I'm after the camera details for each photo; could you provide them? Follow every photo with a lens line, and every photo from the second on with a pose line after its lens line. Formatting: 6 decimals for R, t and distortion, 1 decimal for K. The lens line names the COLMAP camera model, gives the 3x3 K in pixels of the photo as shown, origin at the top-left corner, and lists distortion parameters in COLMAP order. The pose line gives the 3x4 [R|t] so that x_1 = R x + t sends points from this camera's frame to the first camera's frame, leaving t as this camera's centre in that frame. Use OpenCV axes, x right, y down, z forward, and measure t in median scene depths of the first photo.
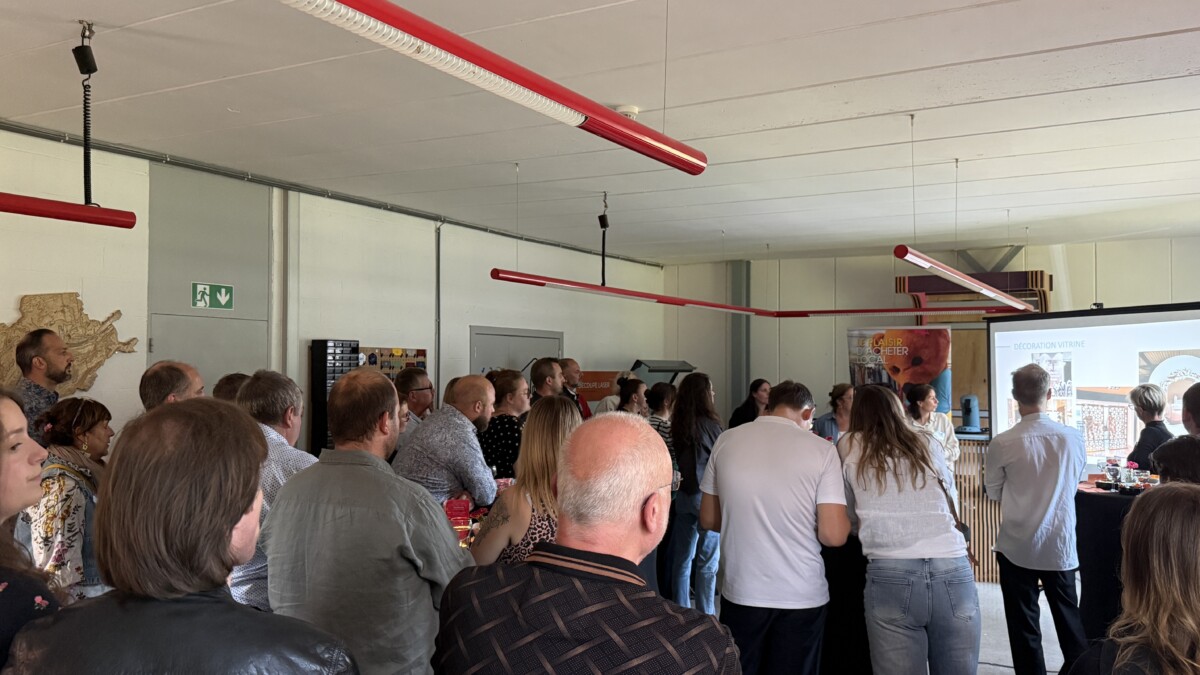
lens RADIAL K [[981.4, 0, 584.7], [0, 981.4, 343.4], [0, 0, 1]] dist [0.061951, -0.056122]
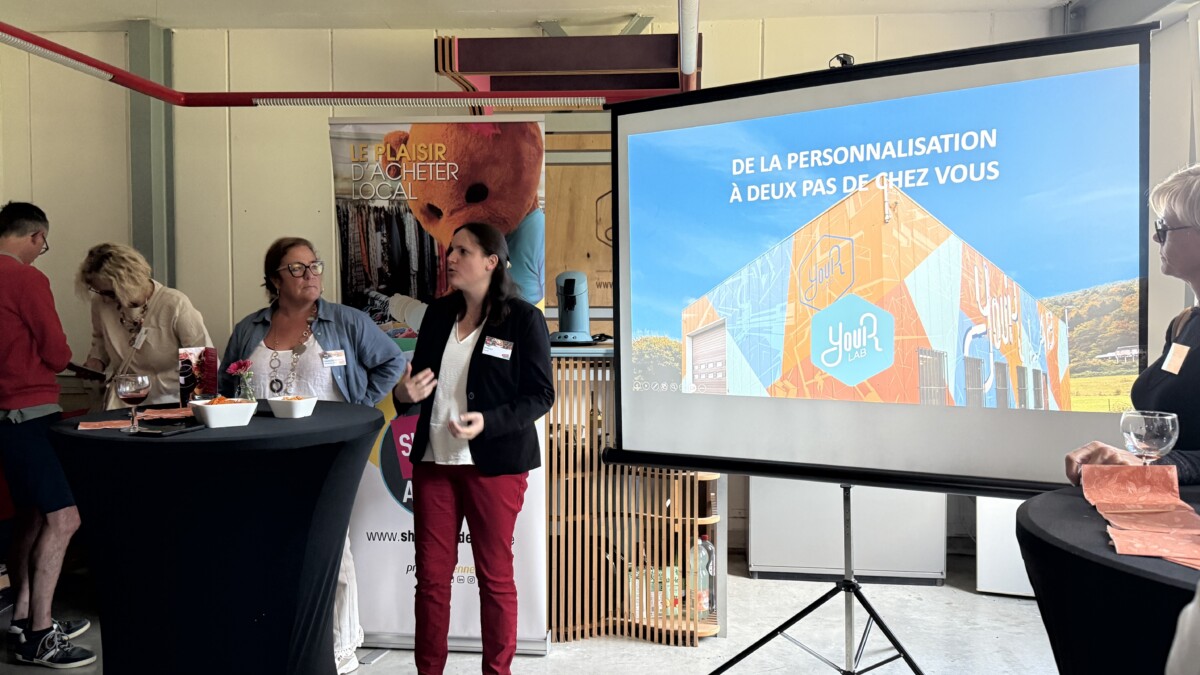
lens RADIAL K [[981.4, 0, 610.9], [0, 981.4, 344.7], [0, 0, 1]] dist [0.061951, -0.056122]
pose [[0.896328, -0.023816, 0.442752, 0.188354], [-0.010455, 0.997144, 0.074803, 0.054435], [-0.443269, -0.071677, 0.893519, 0.558737]]
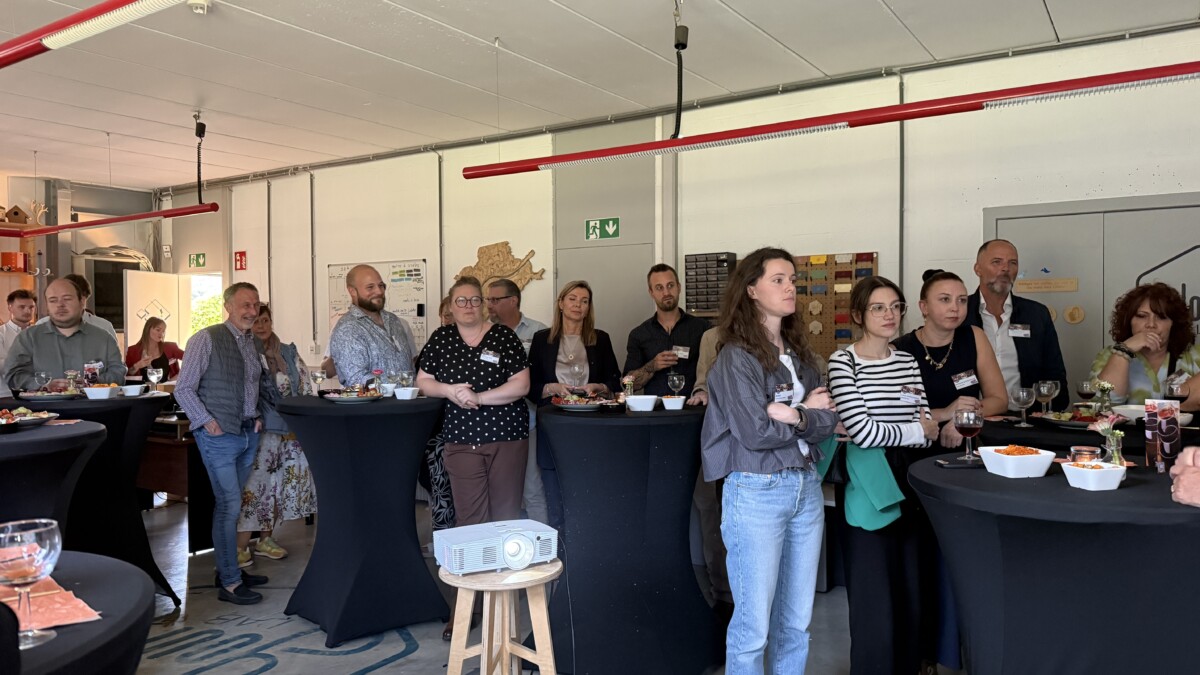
lens RADIAL K [[816.8, 0, 605.6], [0, 816.8, 340.0], [0, 0, 1]] dist [0.001198, -0.027938]
pose [[-0.057111, 0.008505, -0.998332, 0.452293], [0.029510, 0.999541, 0.006827, 0.059338], [0.997932, -0.029071, -0.057336, 0.780100]]
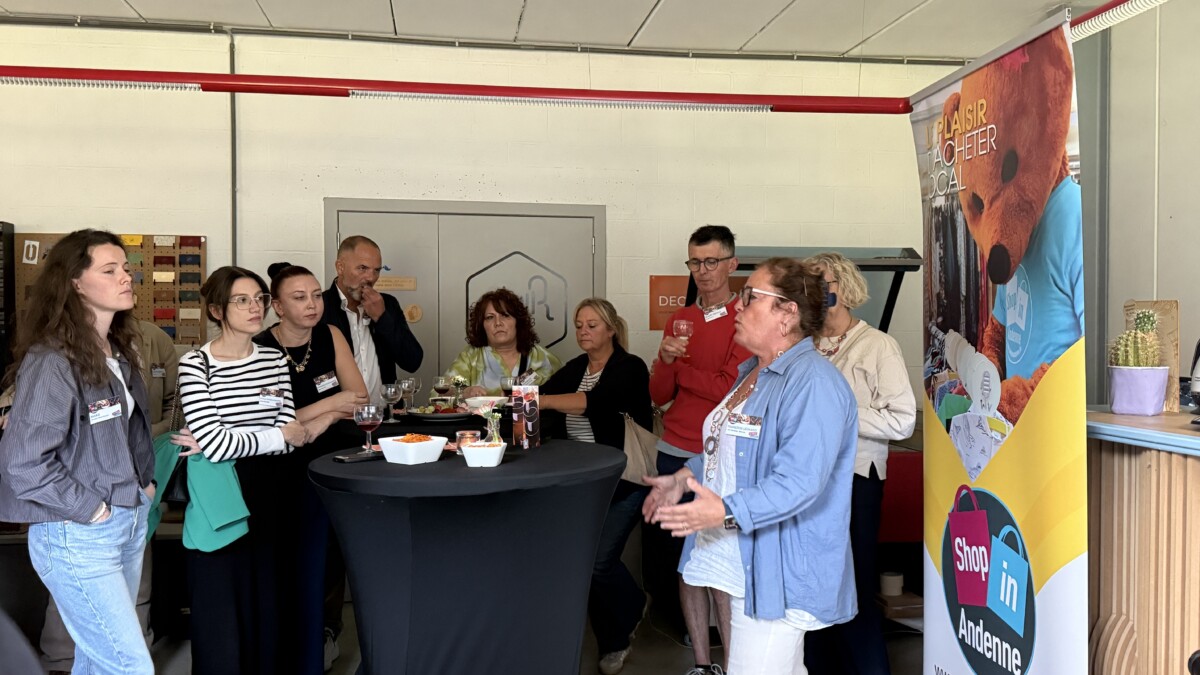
lens RADIAL K [[1020.4, 0, 598.0], [0, 1020.4, 334.8], [0, 0, 1]] dist [0.065957, -0.084658]
pose [[0.638056, 0.002297, -0.769987, 0.495267], [0.024153, 0.999444, 0.022995, 0.057618], [0.769611, -0.033270, 0.637645, 0.723915]]
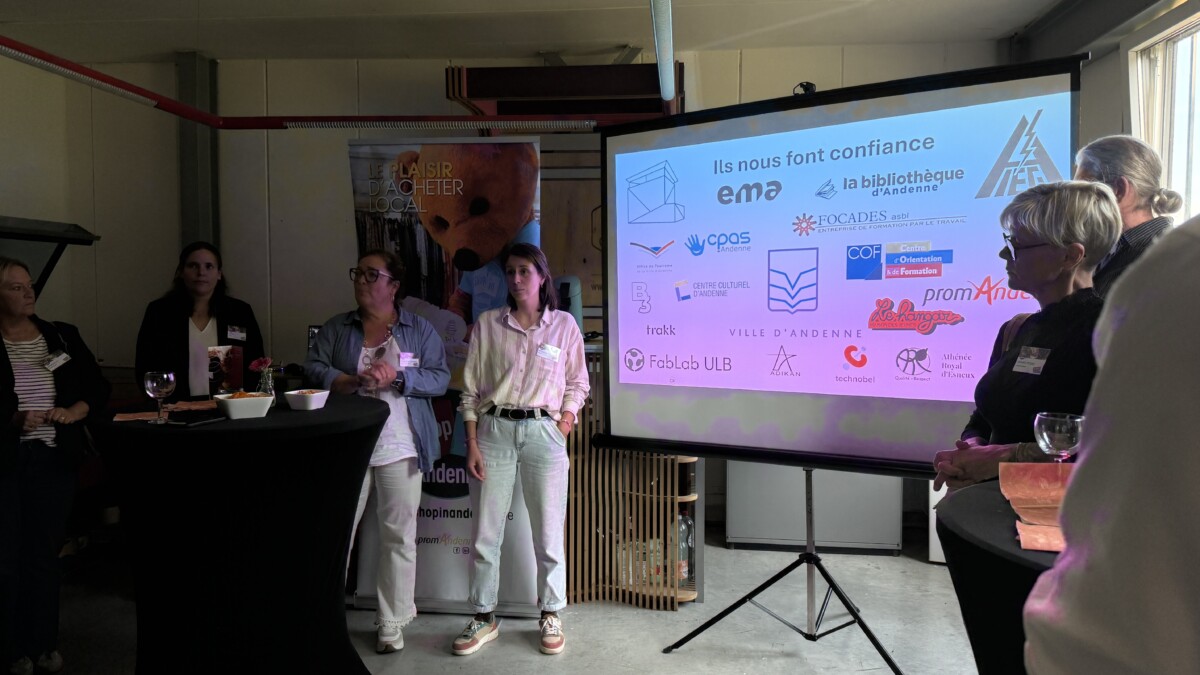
lens RADIAL K [[868.6, 0, 605.4], [0, 868.6, 342.7], [0, 0, 1]] dist [0.035428, -0.018100]
pose [[0.901890, -0.026002, 0.431182, 0.198952], [-0.010670, 0.996541, 0.082413, 0.051649], [-0.431833, -0.078928, 0.898493, 0.559579]]
